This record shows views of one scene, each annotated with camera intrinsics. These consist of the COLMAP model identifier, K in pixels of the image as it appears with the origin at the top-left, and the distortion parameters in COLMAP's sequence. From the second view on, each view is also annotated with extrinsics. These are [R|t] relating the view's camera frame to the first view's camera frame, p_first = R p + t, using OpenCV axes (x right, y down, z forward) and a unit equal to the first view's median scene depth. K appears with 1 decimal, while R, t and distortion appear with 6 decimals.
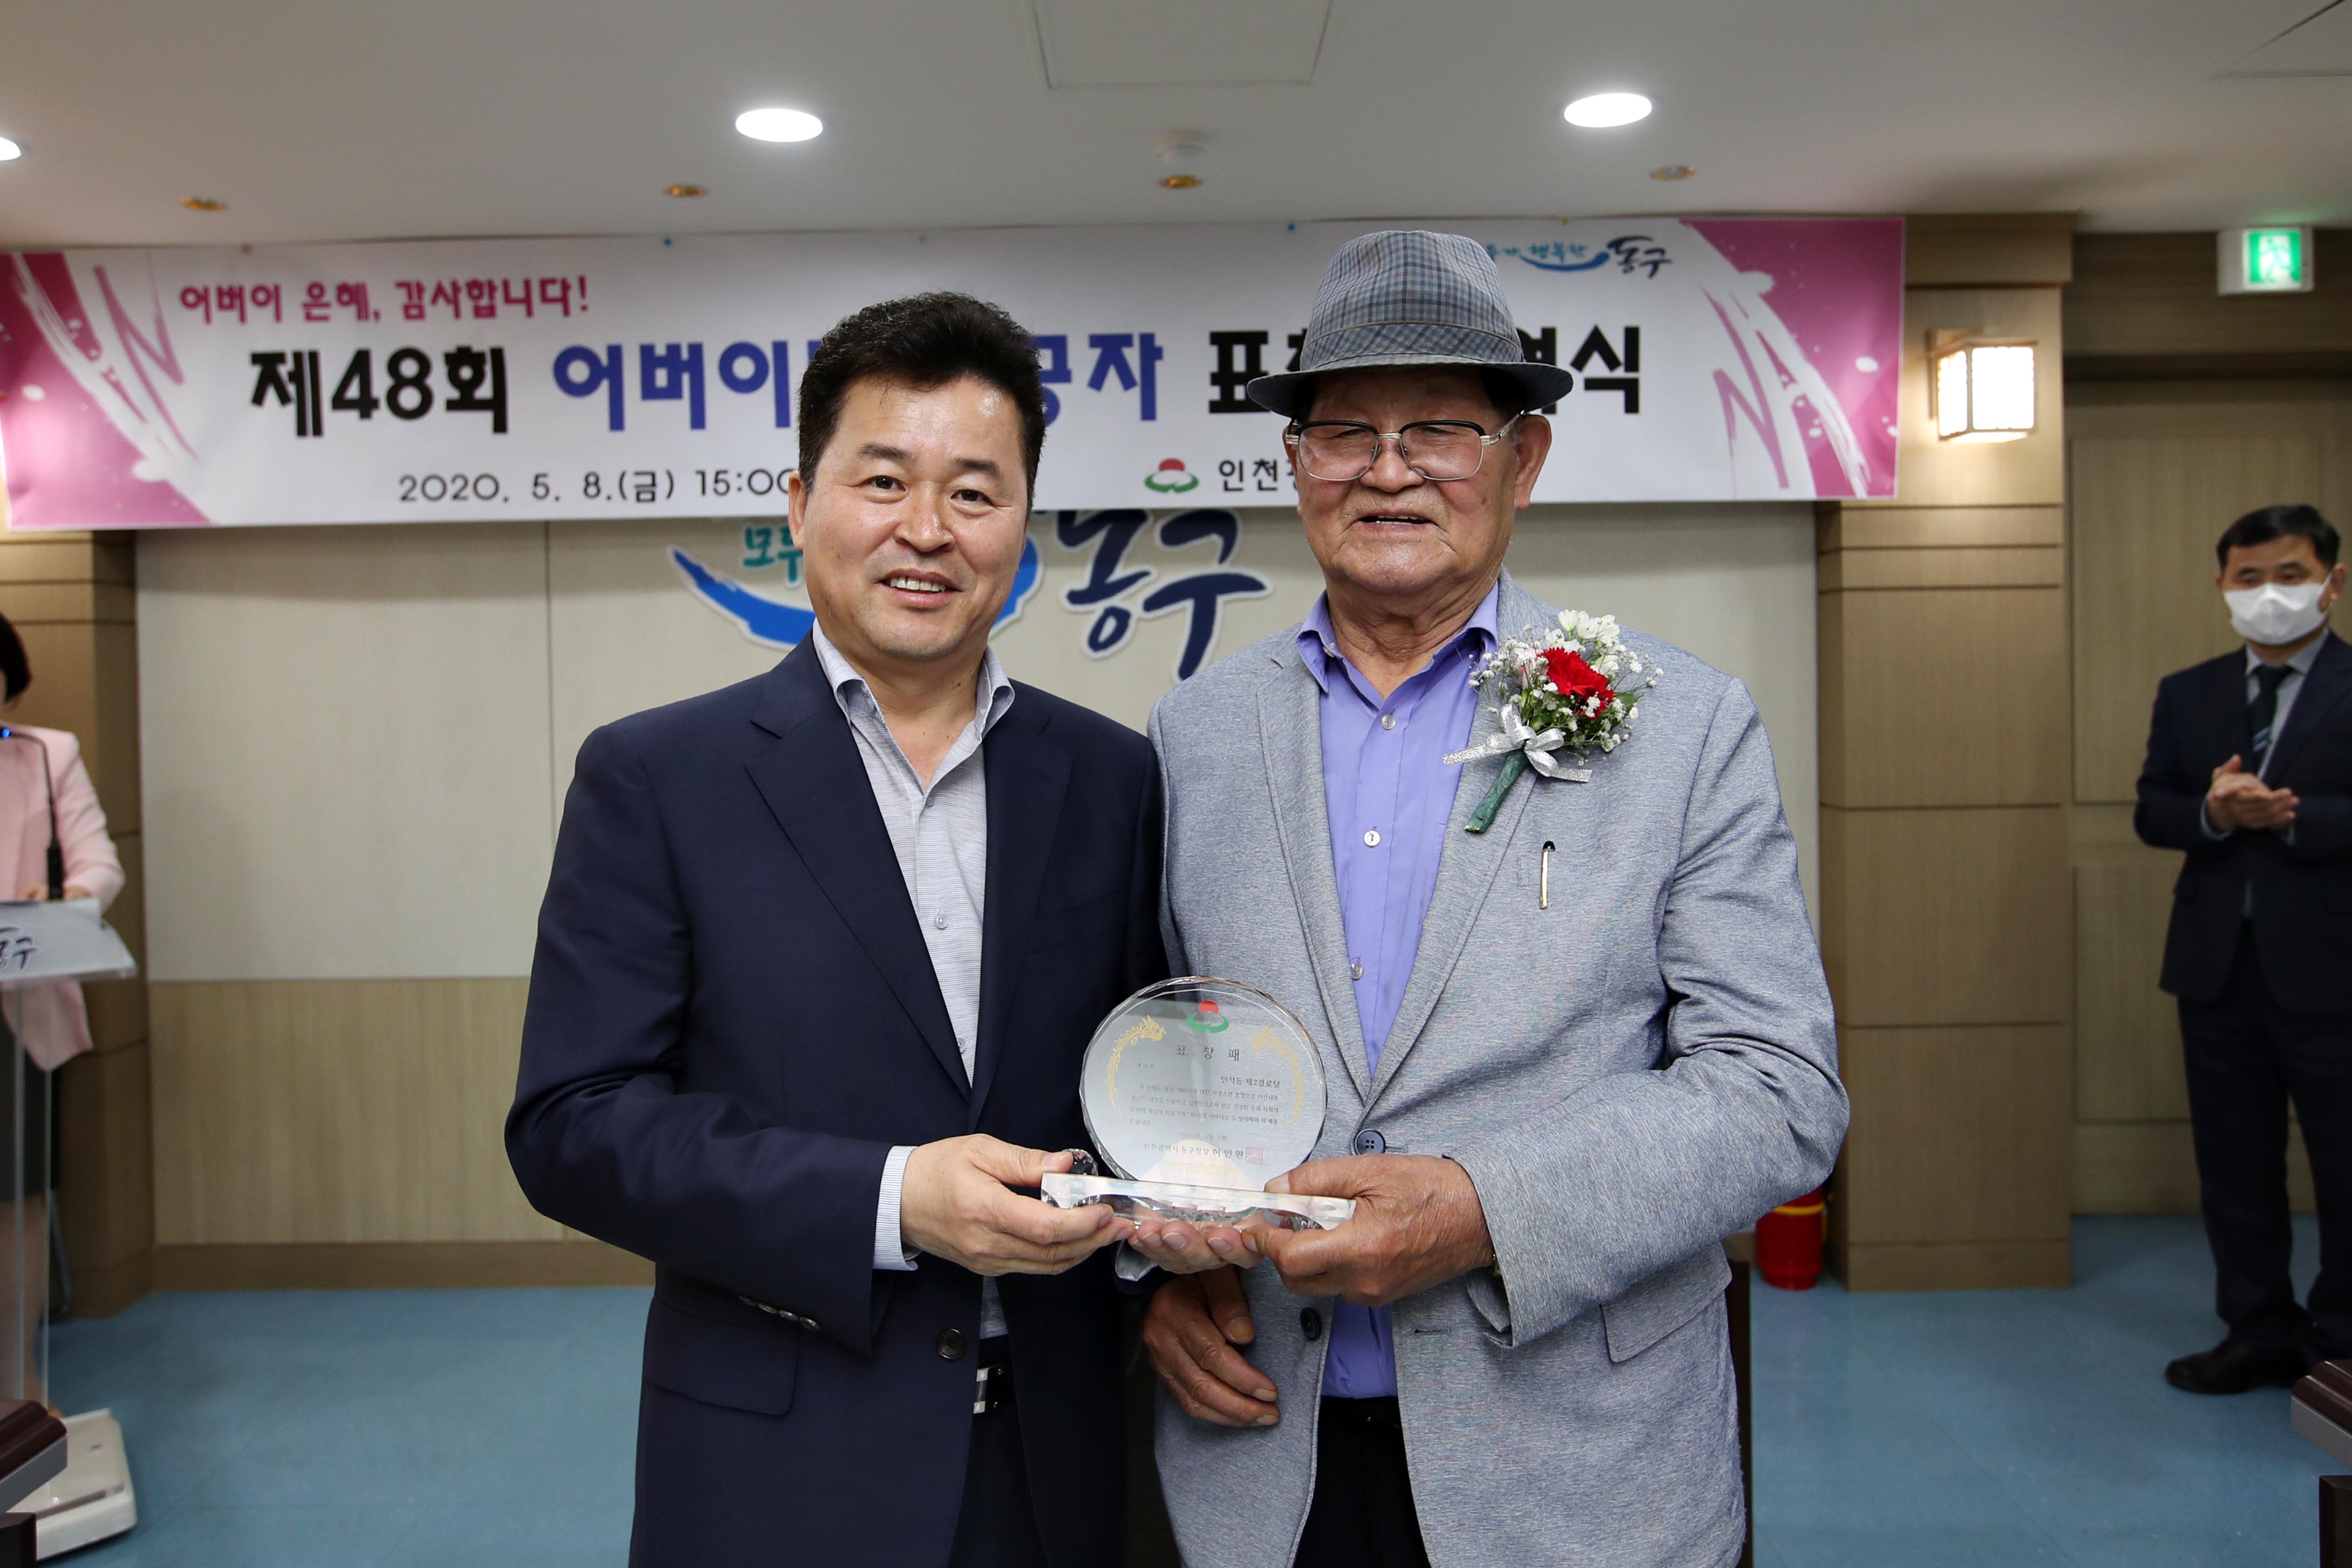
lens RADIAL K [[1709.7, 0, 1183.0], [0, 1709.7, 685.2], [0, 0, 1]] dist [-0.058777, 0.063390]
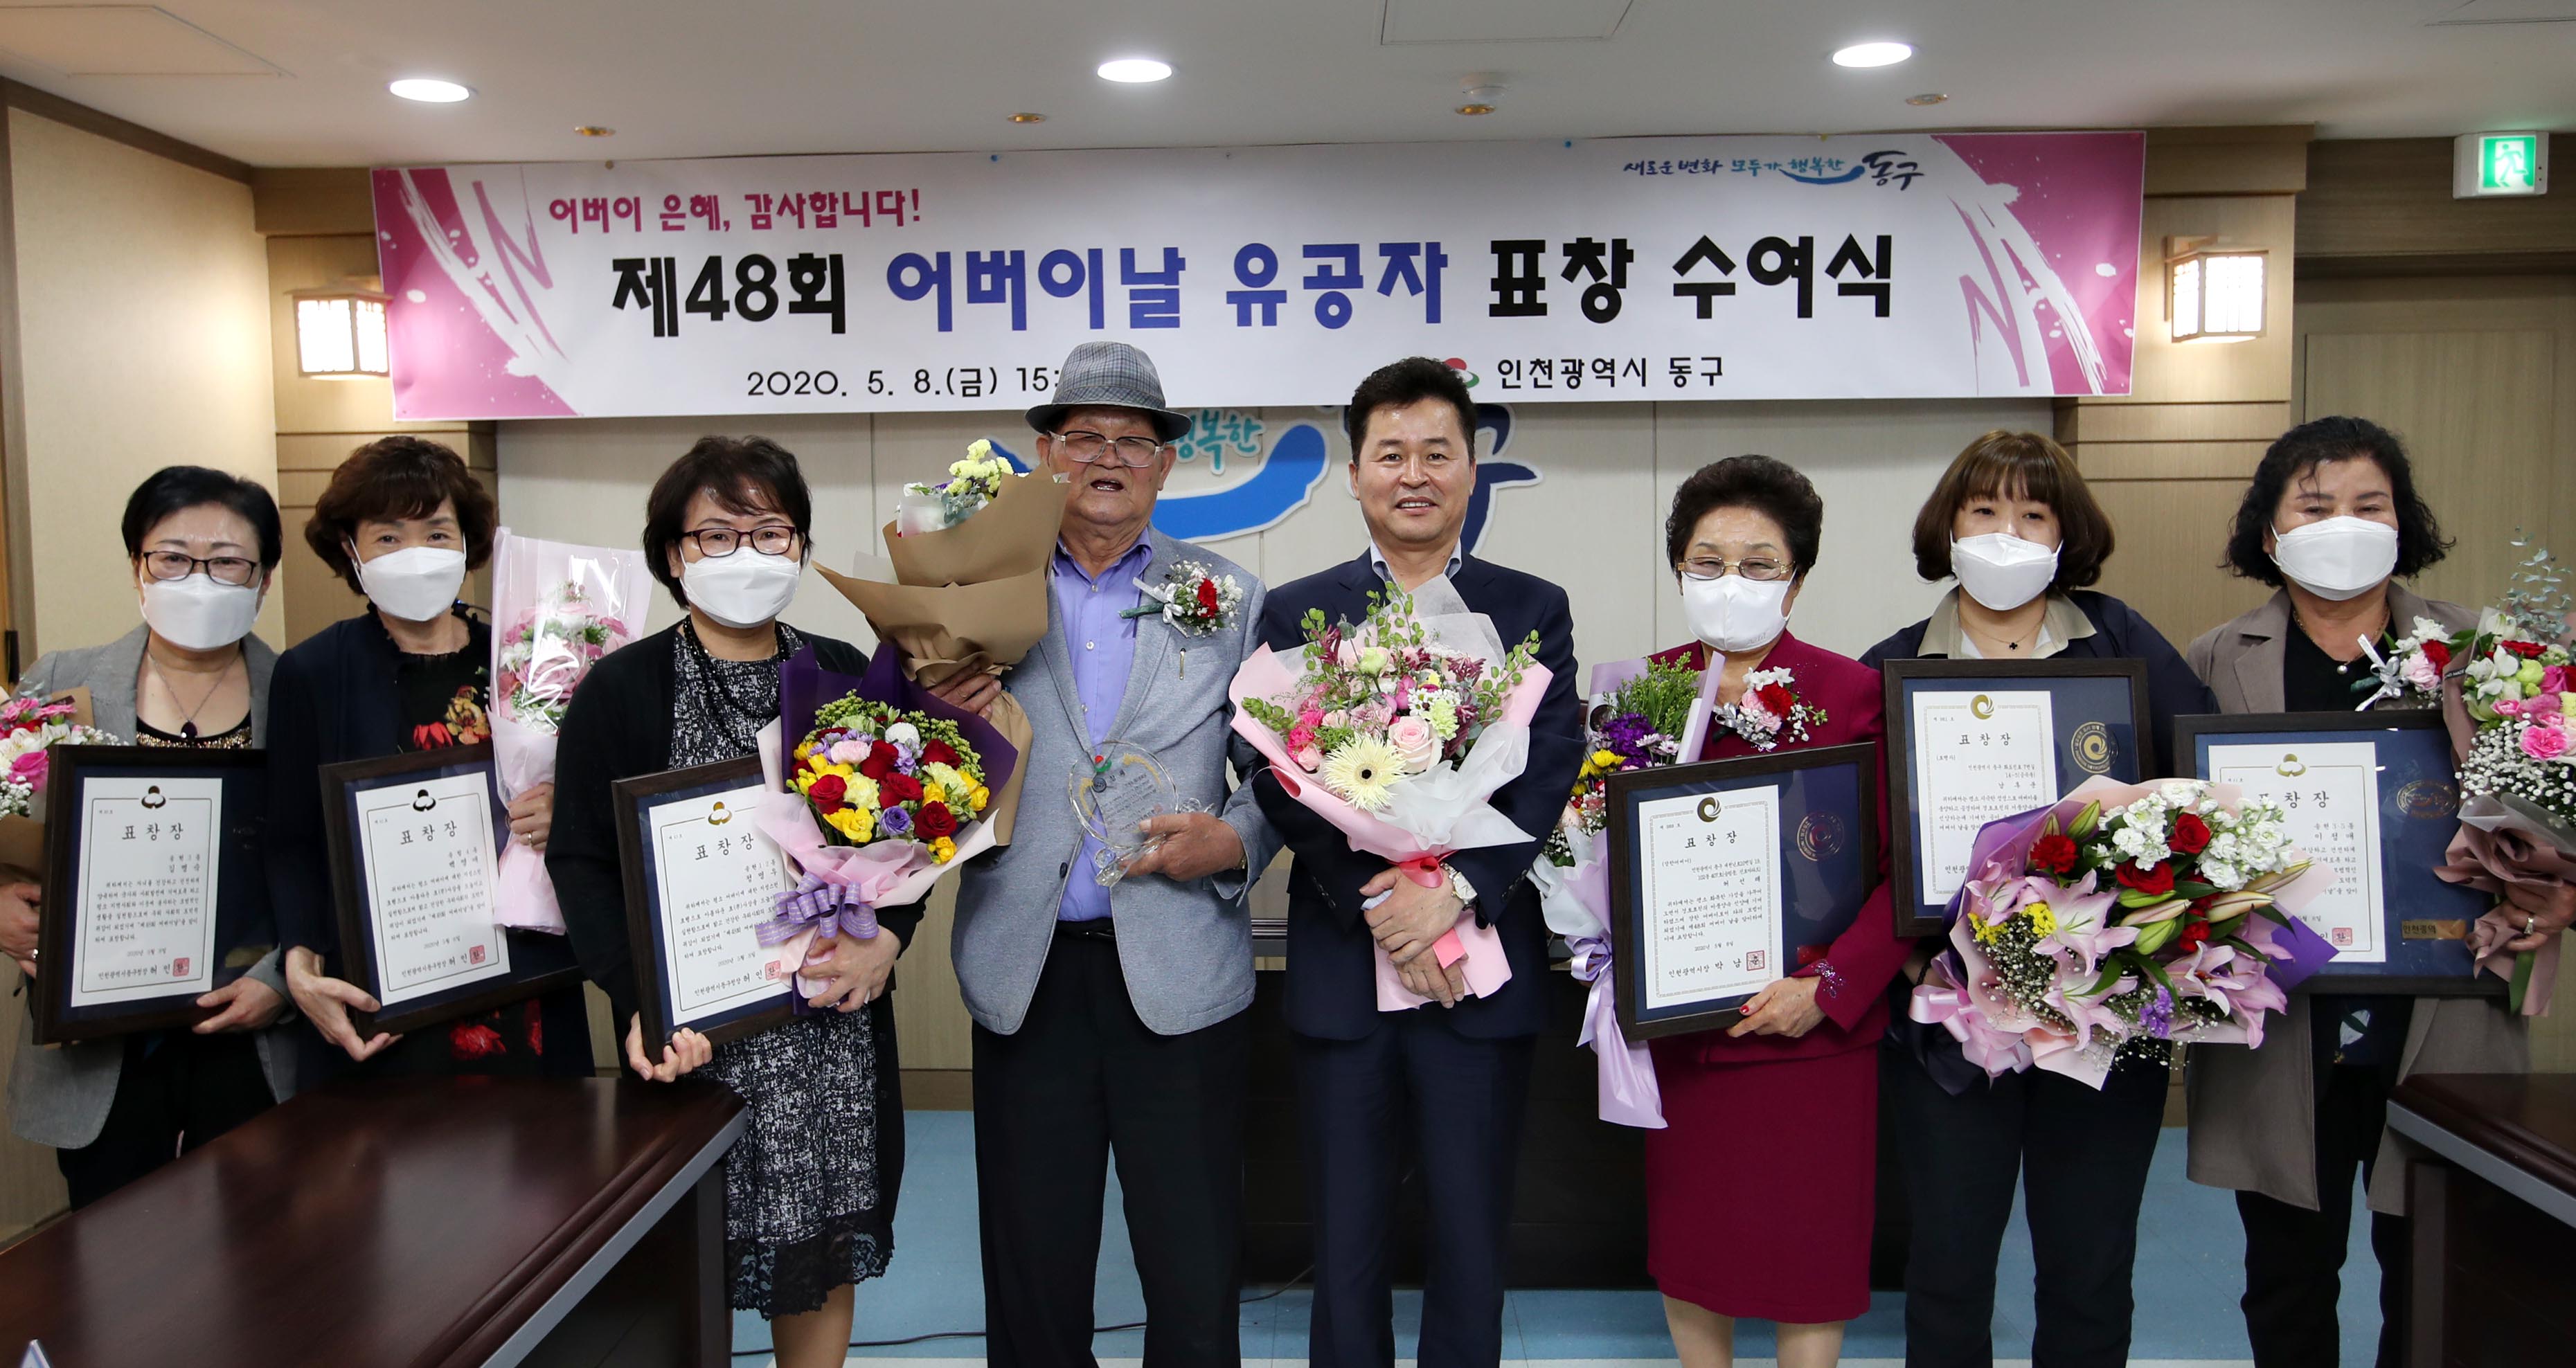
lens RADIAL K [[1957.6, 0, 1247.5], [0, 1957.6, 651.4], [0, 0, 1]] dist [-0.049232, 0.073473]
pose [[0.999276, 0.006390, -0.037508, -0.090918], [-0.004679, 0.998952, 0.045532, -0.002098], [0.037760, -0.045323, 0.998258, -0.257465]]
